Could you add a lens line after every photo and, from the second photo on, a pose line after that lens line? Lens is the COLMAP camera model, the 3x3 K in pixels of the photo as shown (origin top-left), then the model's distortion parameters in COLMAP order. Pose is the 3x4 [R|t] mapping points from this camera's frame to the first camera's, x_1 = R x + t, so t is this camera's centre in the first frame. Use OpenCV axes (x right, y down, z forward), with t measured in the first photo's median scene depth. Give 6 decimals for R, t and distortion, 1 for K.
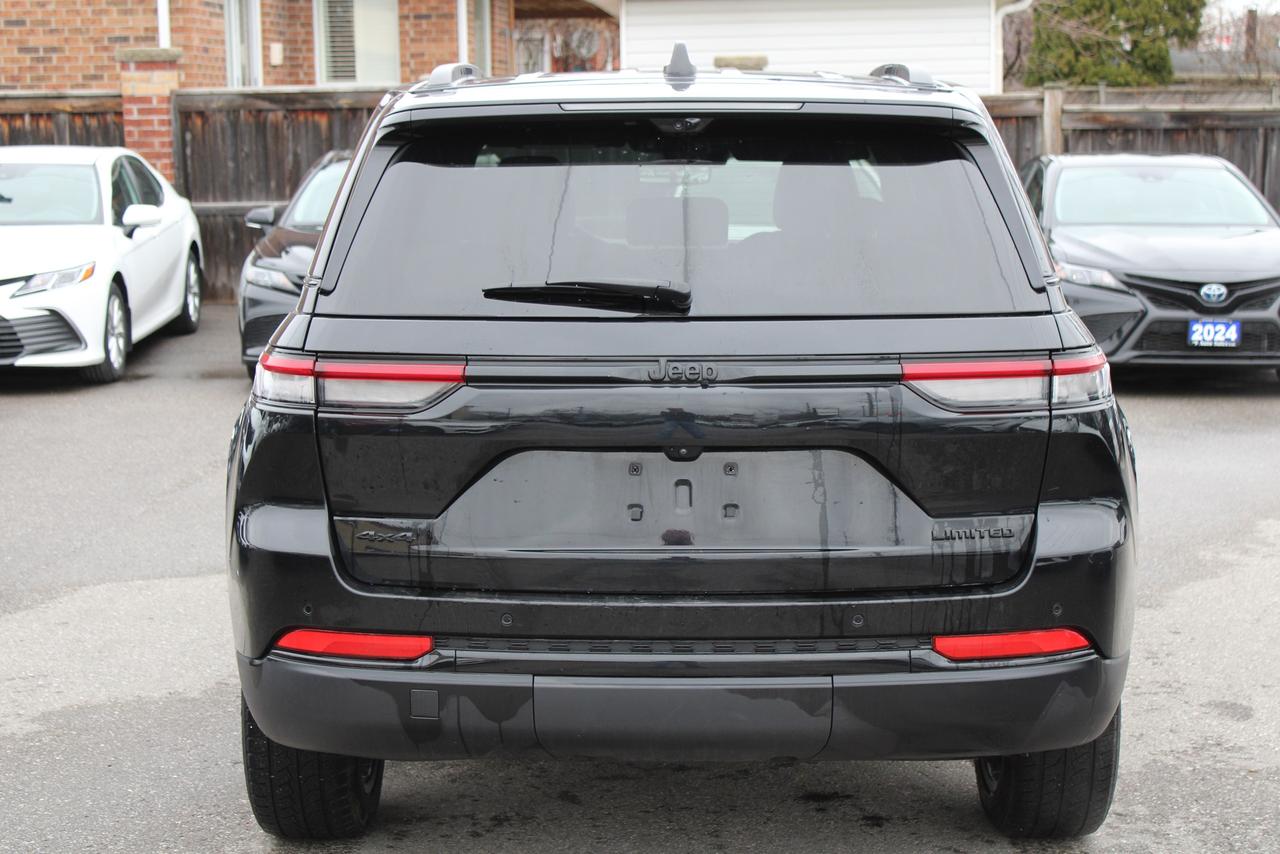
lens RADIAL K [[2280.3, 0, 640.0], [0, 2280.3, 427.0], [0, 0, 1]] dist [0.014563, -0.084619]
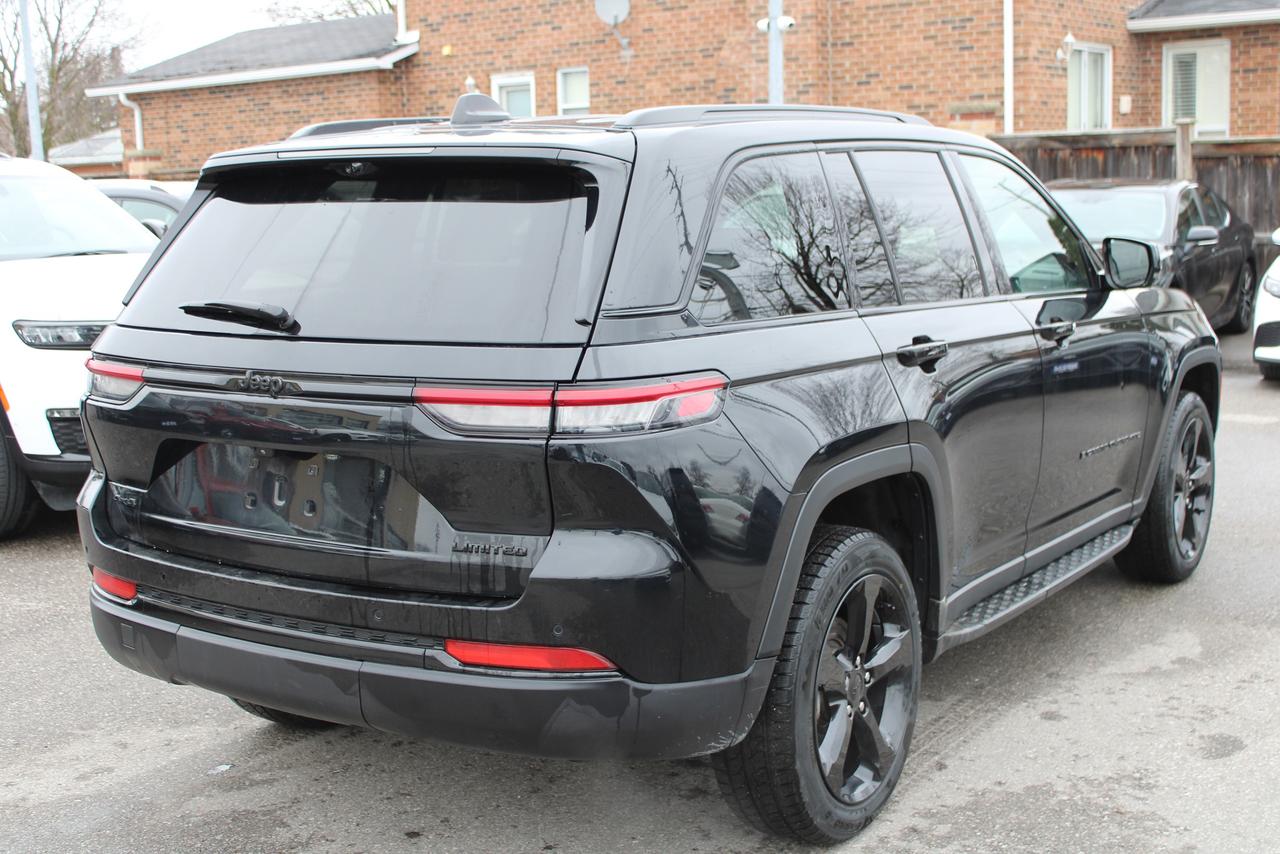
lens RADIAL K [[1669.9, 0, 640.0], [0, 1669.9, 427.0], [0, 0, 1]] dist [-0.085614, 0.106086]
pose [[0.843410, 0.068840, -0.532842, 0.148710], [-0.054005, 0.997597, 0.043400, -0.011540], [0.534550, -0.007828, 0.845101, 0.090803]]
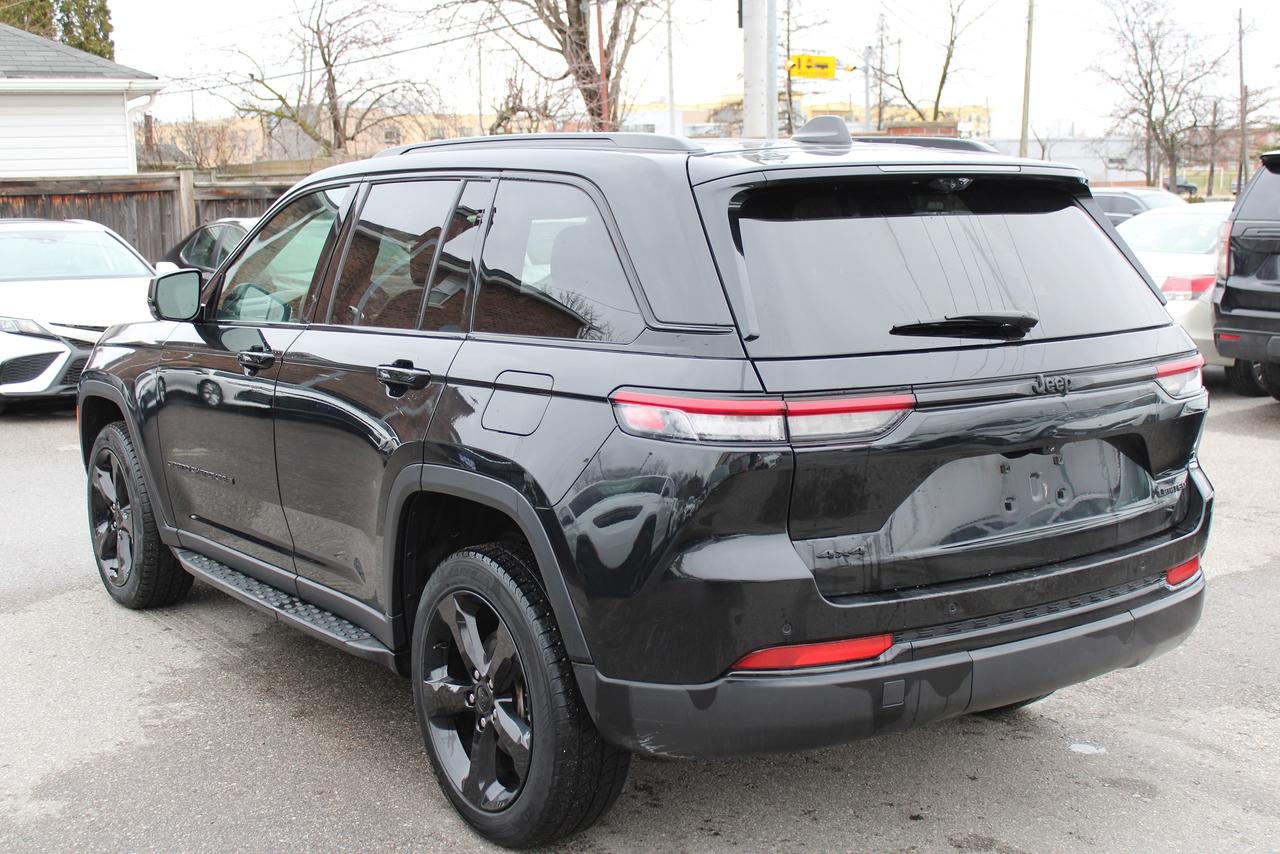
lens RADIAL K [[1606.2, 0, 640.0], [0, 1606.2, 427.0], [0, 0, 1]] dist [-0.056266, -0.013620]
pose [[0.809097, -0.091830, 0.580456, -0.155126], [0.086006, 0.995584, 0.037620, -0.012365], [-0.581347, 0.019484, 0.813422, 0.100846]]
